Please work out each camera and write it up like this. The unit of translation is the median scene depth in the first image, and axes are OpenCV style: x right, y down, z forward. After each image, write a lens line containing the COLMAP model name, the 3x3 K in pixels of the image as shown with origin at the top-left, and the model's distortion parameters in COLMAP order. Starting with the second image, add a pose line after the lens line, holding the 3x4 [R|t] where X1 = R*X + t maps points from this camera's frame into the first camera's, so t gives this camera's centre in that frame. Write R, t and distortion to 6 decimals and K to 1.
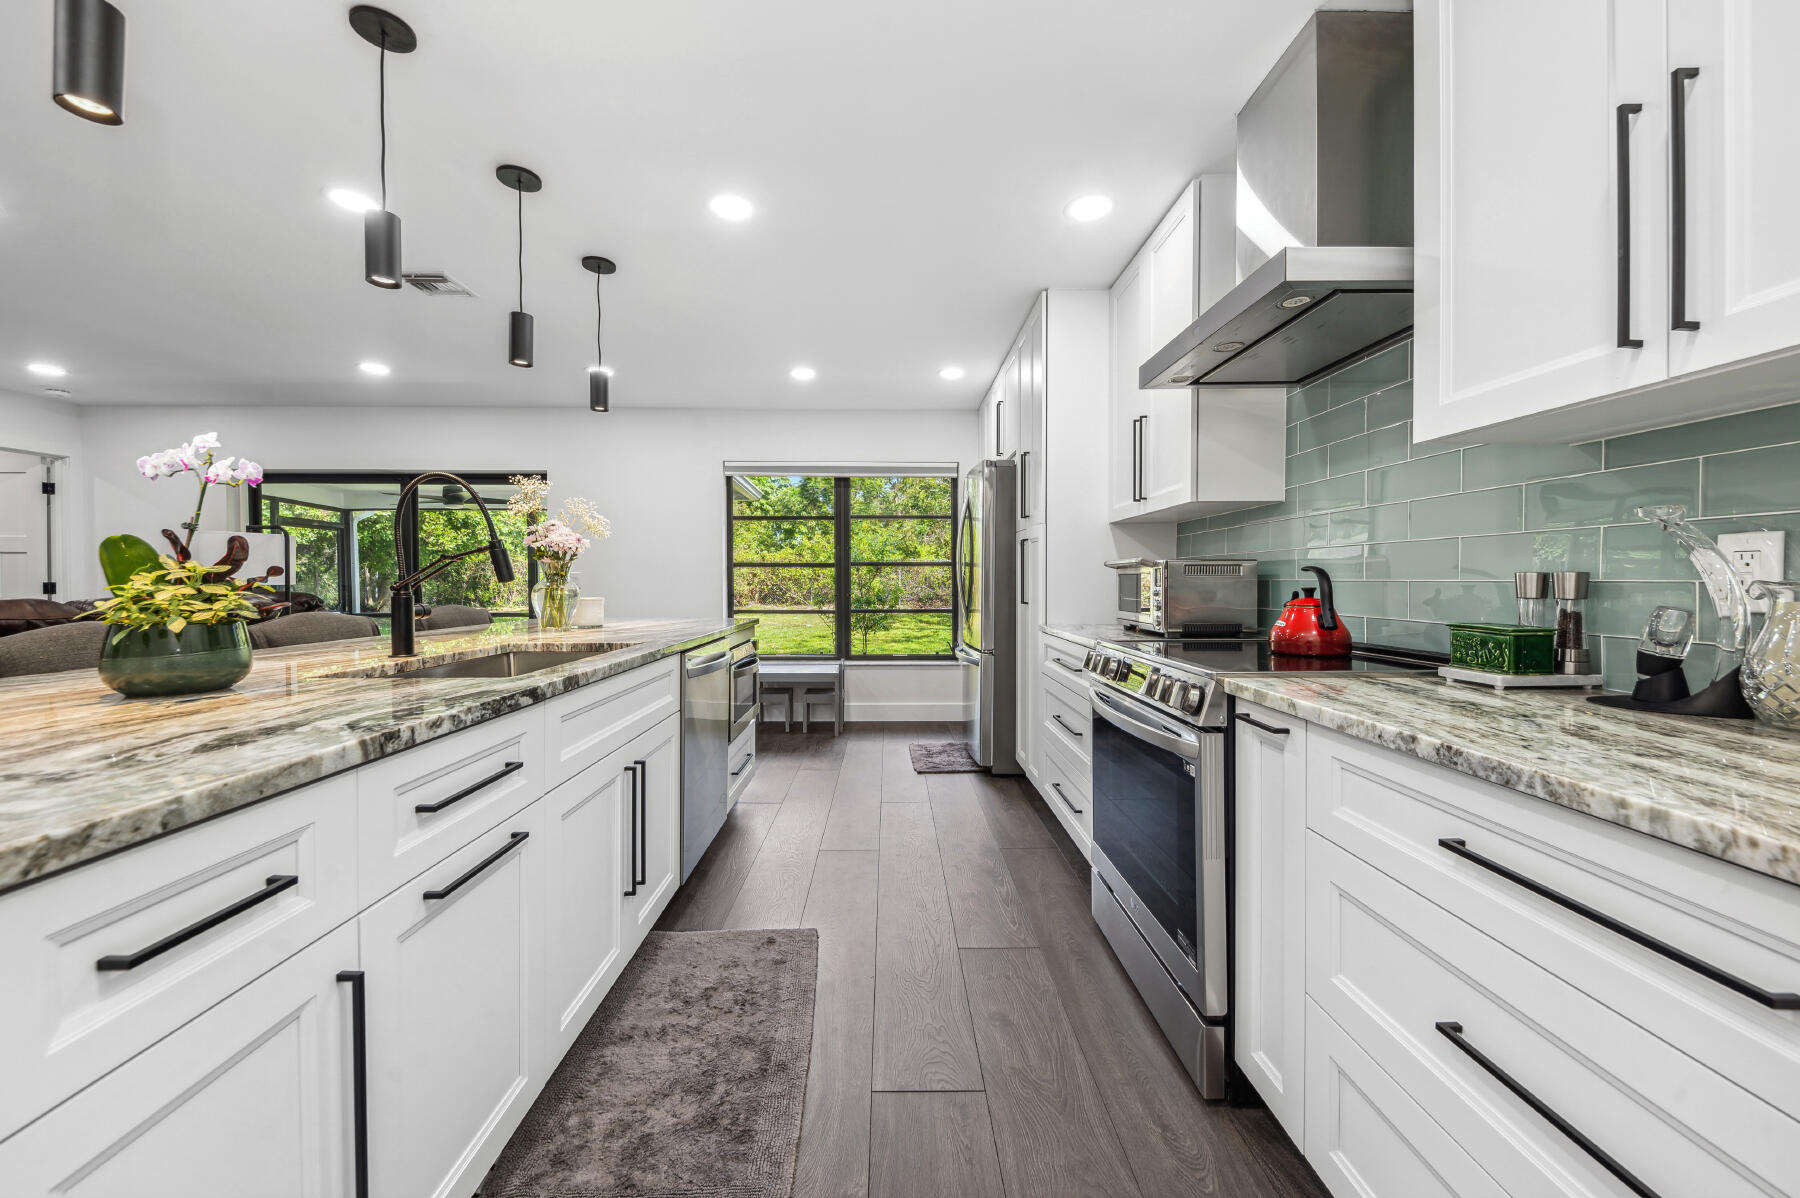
lens RADIAL K [[646.7, 0, 901.0], [0, 646.7, 586.8], [0, 0, 1]] dist [0.001410, -0.007063]
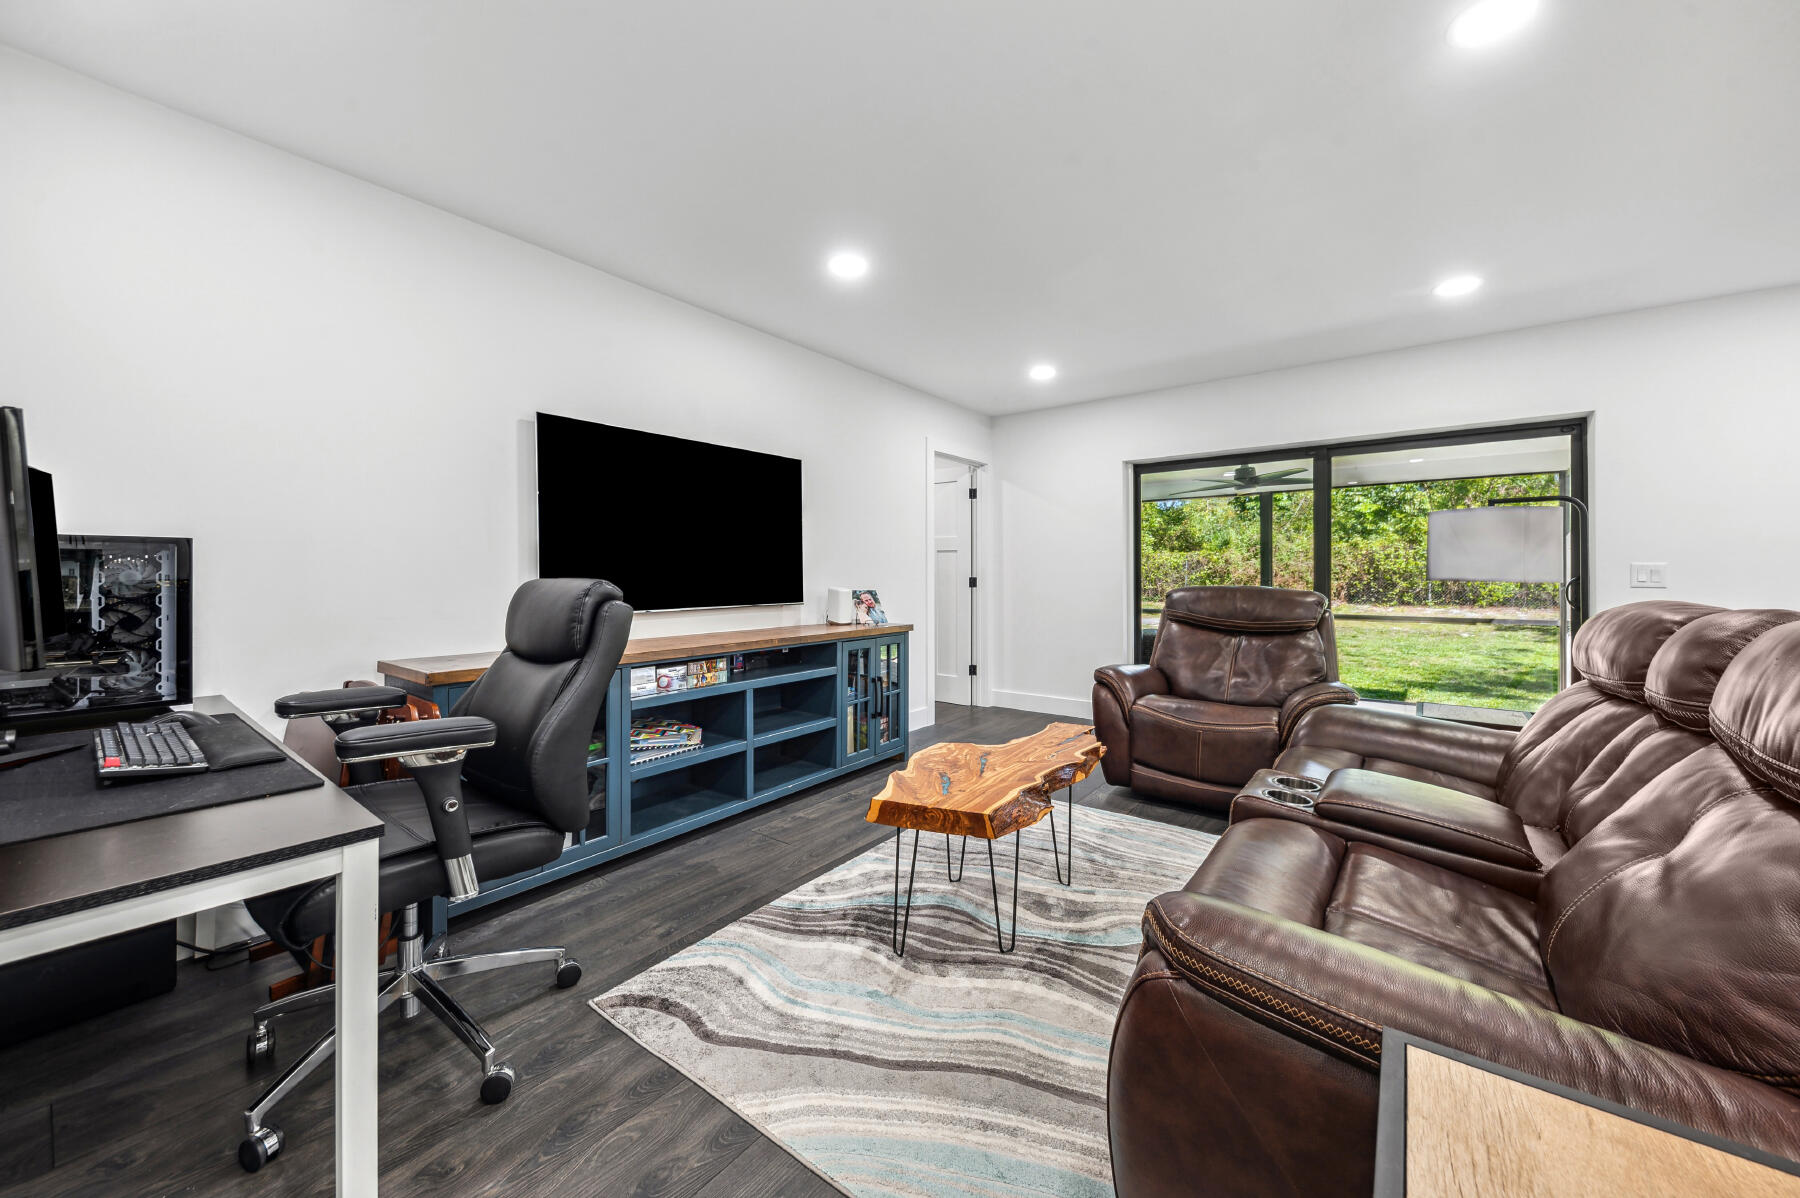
lens RADIAL K [[675.9, 0, 893.8], [0, 675.9, 569.8], [0, 0, 1]] dist [0.000593, -0.005877]
pose [[0.758208, -0.007614, -0.651968, -1.774526], [-0.005075, 0.999833, -0.017579, -0.001082], [0.651993, 0.016637, 0.758042, 0.035023]]
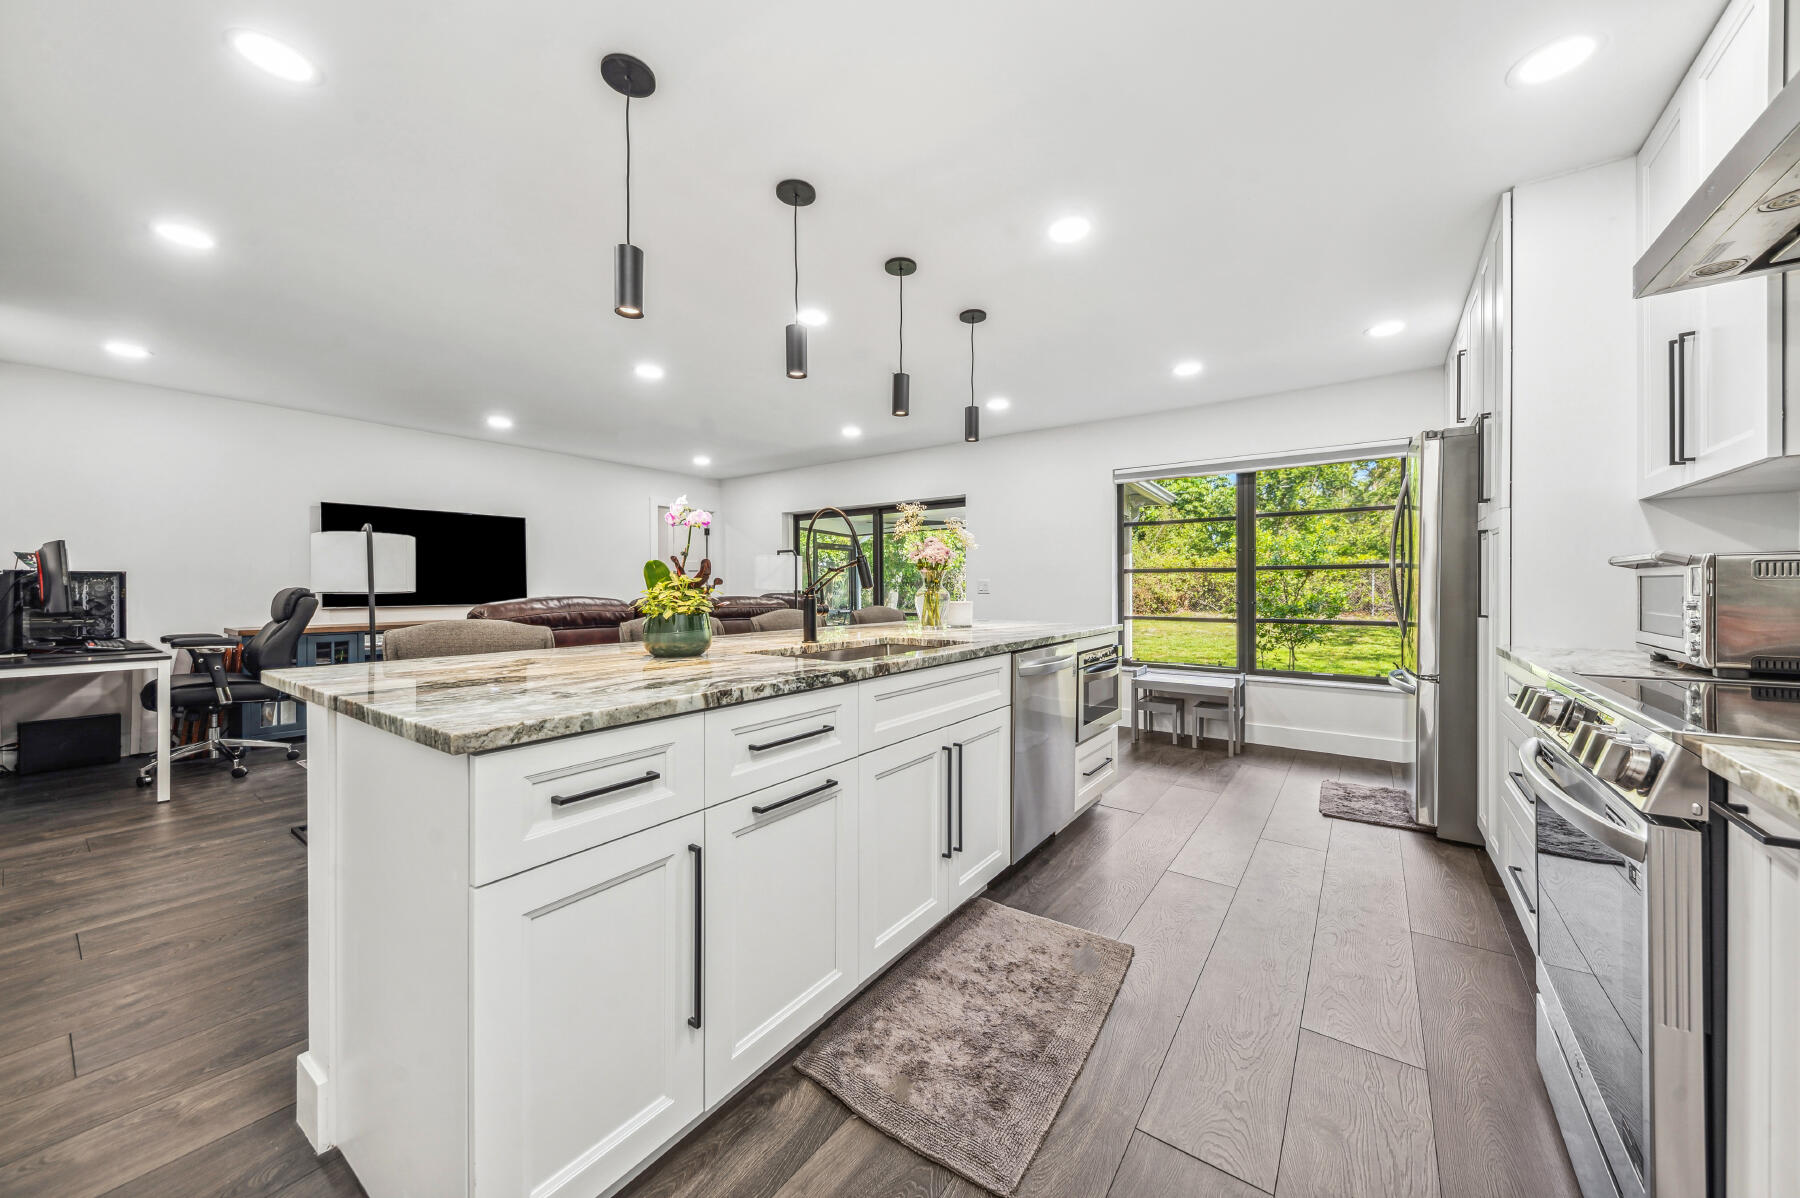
lens RADIAL K [[624.9, 0, 909.1], [0, 624.9, 589.8], [0, 0, 1]] dist [-0.000319, -0.005394]
pose [[0.795538, 0.001837, -0.605901, 0.187133], [-0.004513, 0.999986, -0.002894, -0.001212], [0.605887, 0.005036, 0.795535, 0.055429]]
